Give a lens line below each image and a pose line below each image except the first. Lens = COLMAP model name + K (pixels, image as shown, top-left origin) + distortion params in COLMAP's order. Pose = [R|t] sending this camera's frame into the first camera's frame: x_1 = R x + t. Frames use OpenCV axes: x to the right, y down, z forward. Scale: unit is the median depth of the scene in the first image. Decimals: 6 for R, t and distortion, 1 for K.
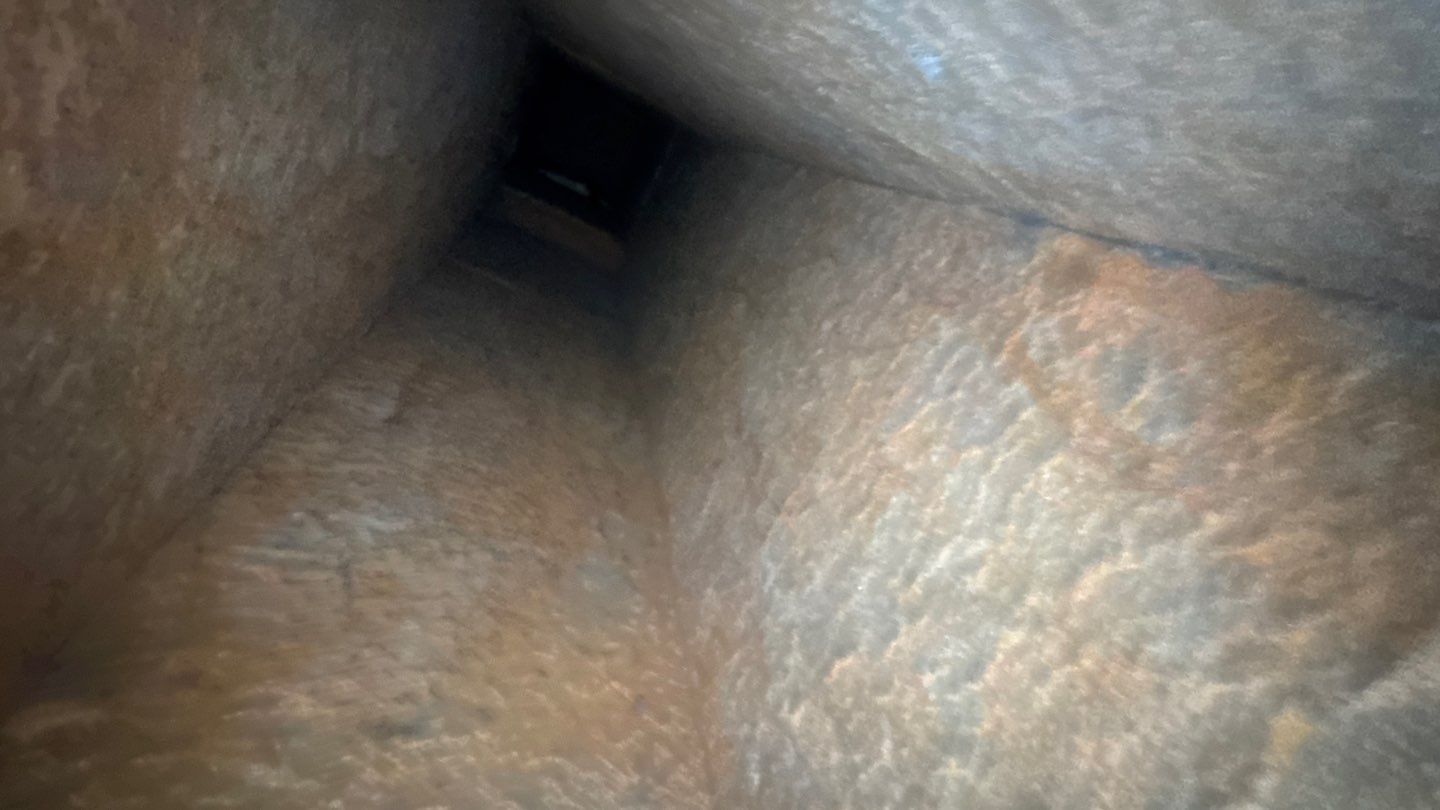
lens RADIAL K [[580.8, 0, 725.4], [0, 580.8, 406.3], [0, 0, 1]] dist [-0.000434, -0.000809]
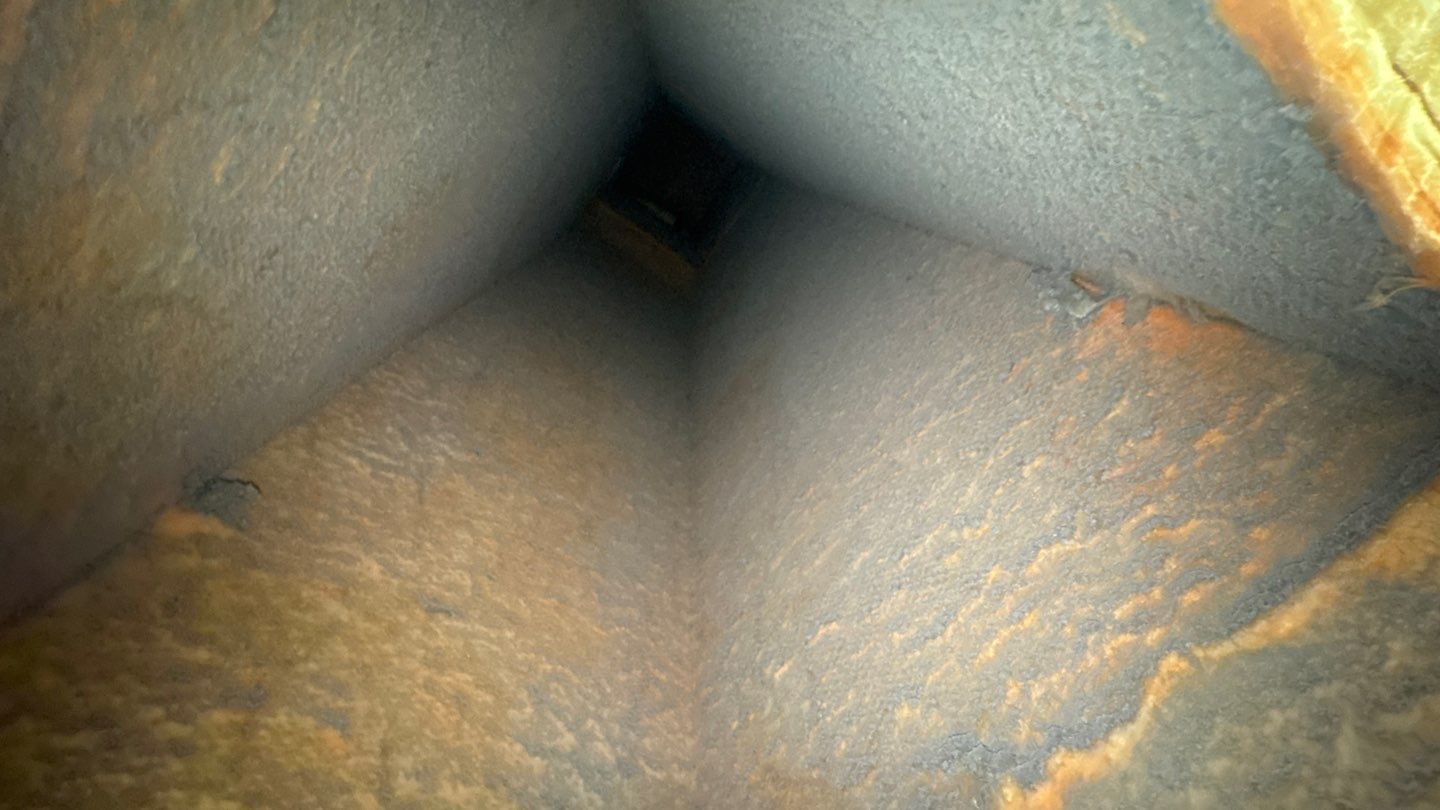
lens RADIAL K [[580.8, 0, 728.6], [0, 580.8, 415.3], [0, 0, 1]] dist [-0.000434, -0.000809]
pose [[0.983322, 0.163834, -0.078967, 0.034768], [-0.168745, 0.983825, -0.060114, 0.137290], [0.067841, 0.072437, 0.995063, -0.159354]]
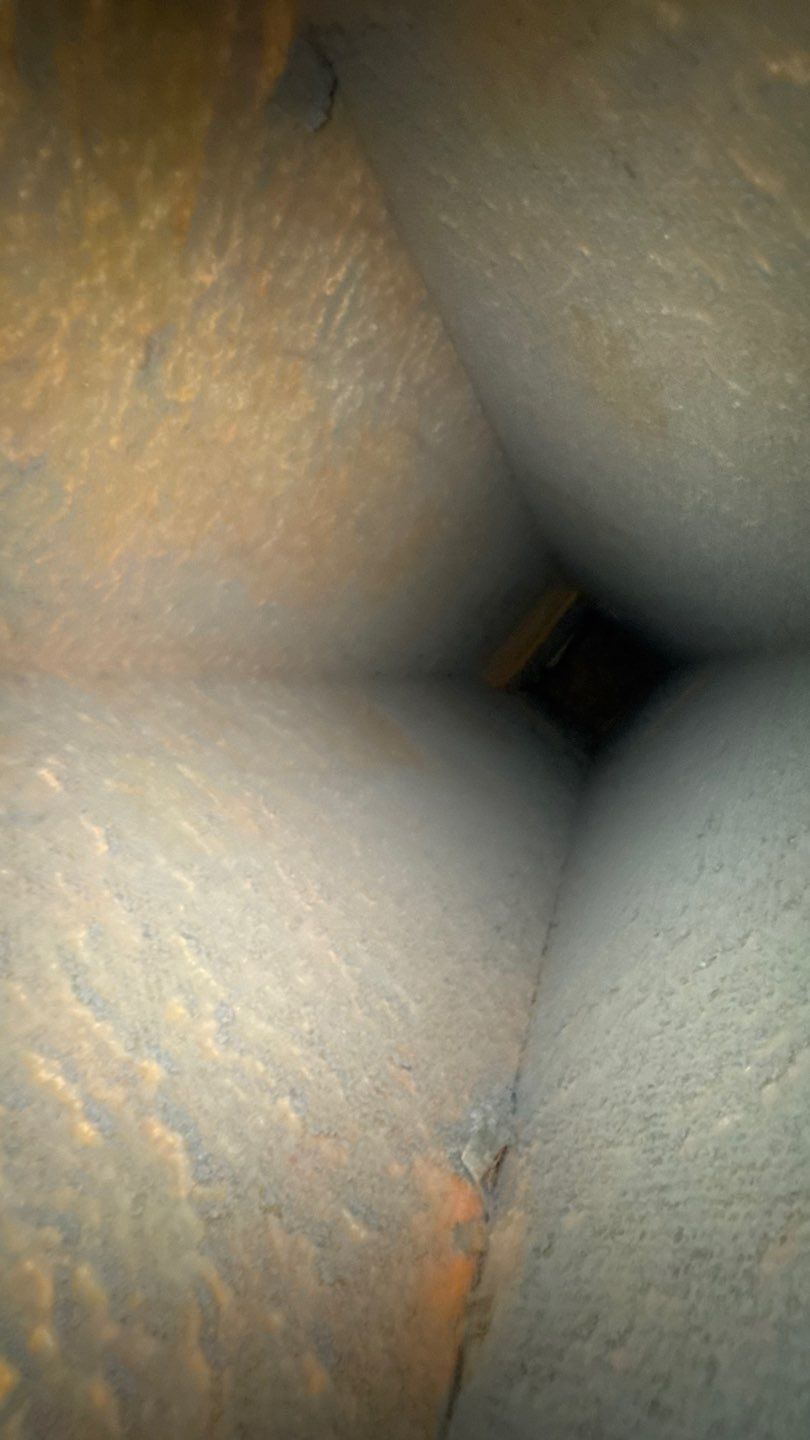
lens RADIAL K [[580.8, 0, 390.4], [0, 580.8, 724.7], [0, 0, 1]] dist [-0.000434, -0.000809]
pose [[-0.221232, 0.973133, -0.063791, -0.014182], [-0.963247, -0.228266, -0.141597, 0.174311], [-0.152354, 0.030120, 0.987867, 0.027124]]
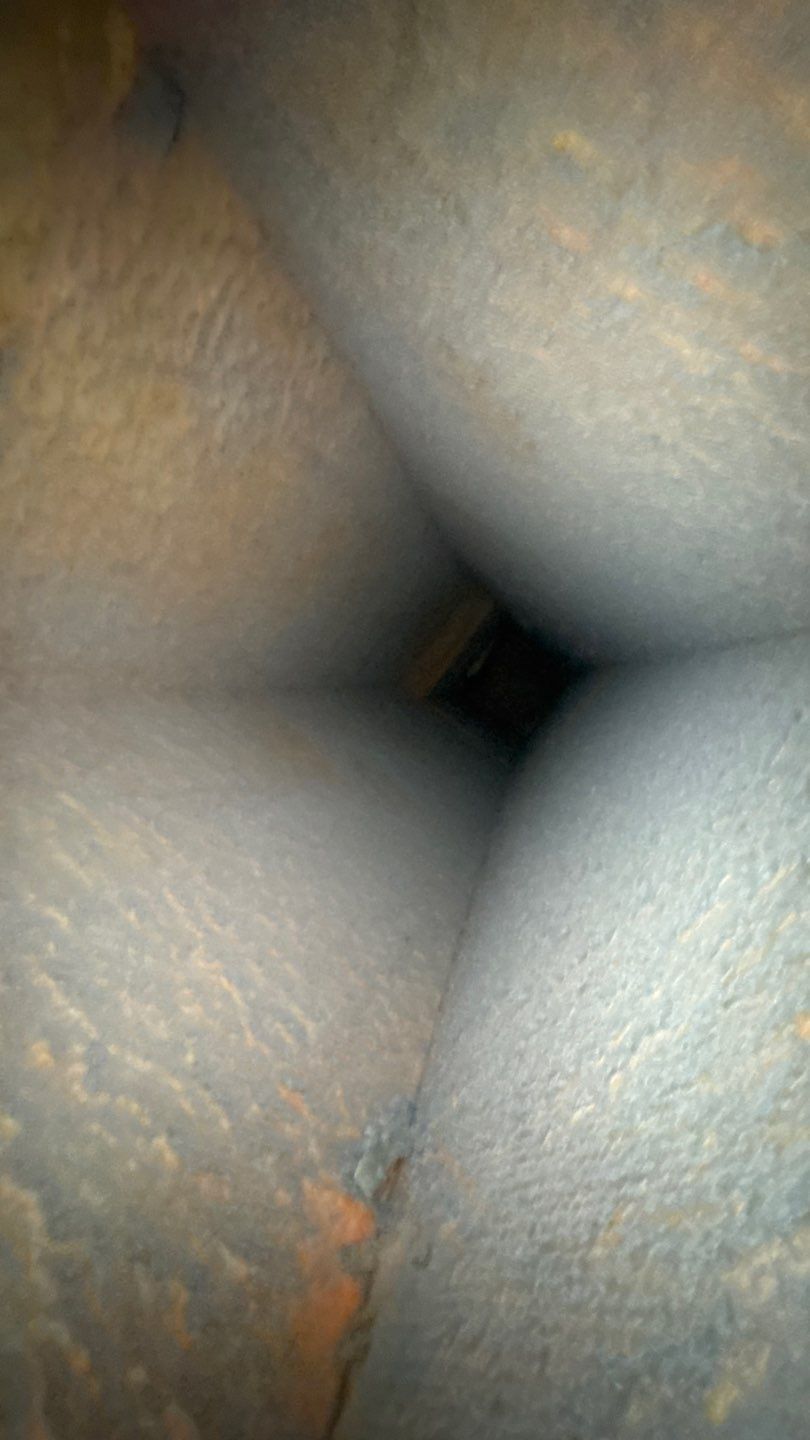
lens RADIAL K [[580.8, 0, 392.8], [0, 580.8, 724.4], [0, 0, 1]] dist [-0.000434, -0.000809]
pose [[-0.177393, 0.978577, -0.104495, -0.041508], [-0.947599, -0.198505, -0.250304, 0.097613], [-0.265684, 0.054618, 0.962512, 0.003309]]
